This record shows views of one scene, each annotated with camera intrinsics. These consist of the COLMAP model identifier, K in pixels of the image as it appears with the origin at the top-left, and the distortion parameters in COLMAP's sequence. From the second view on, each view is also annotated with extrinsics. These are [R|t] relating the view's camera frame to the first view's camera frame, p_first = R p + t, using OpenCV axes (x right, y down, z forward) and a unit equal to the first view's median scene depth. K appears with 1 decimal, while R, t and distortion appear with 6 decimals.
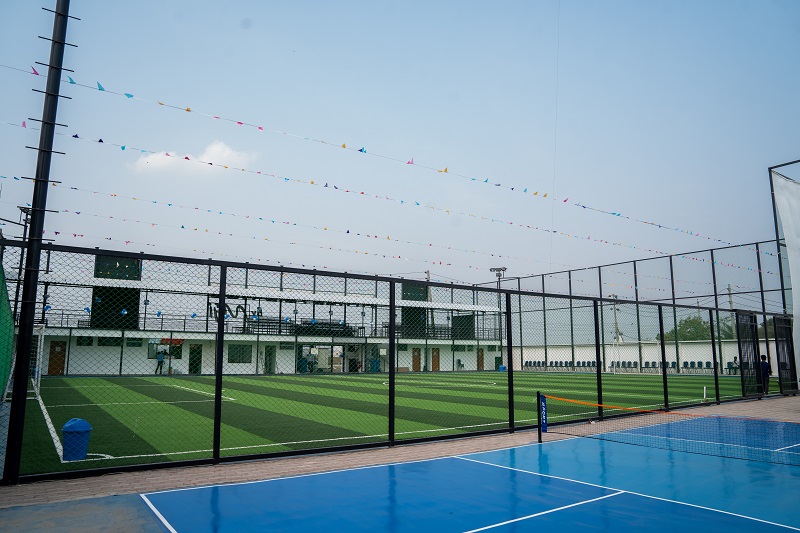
lens RADIAL K [[546.1, 0, 400.0], [0, 546.1, 266.5], [0, 0, 1]] dist [-0.120425, 0.096130]
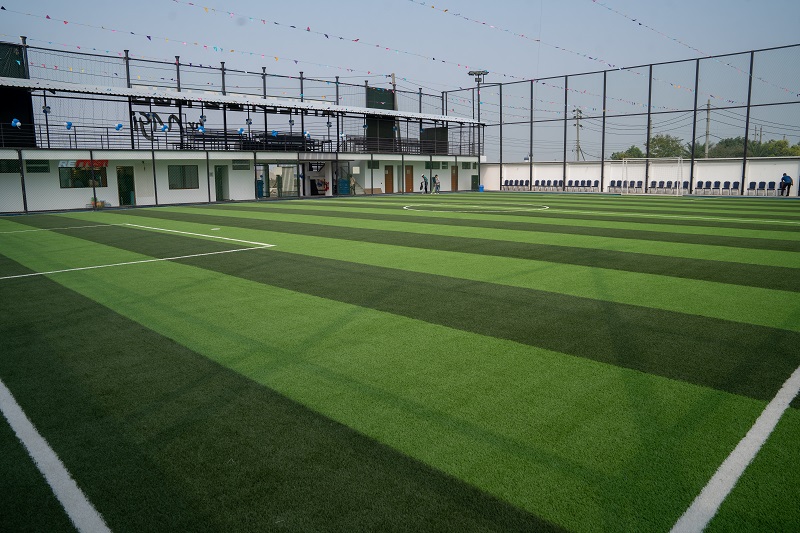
lens RADIAL K [[563.6, 0, 393.5], [0, 563.6, 251.8], [0, 0, 1]] dist [-0.123848, 0.100218]
pose [[0.986519, -0.035178, 0.159822, -0.113229], [-0.013213, 0.956312, 0.292049, 0.024439], [-0.163113, -0.290223, 0.942955, 0.144895]]
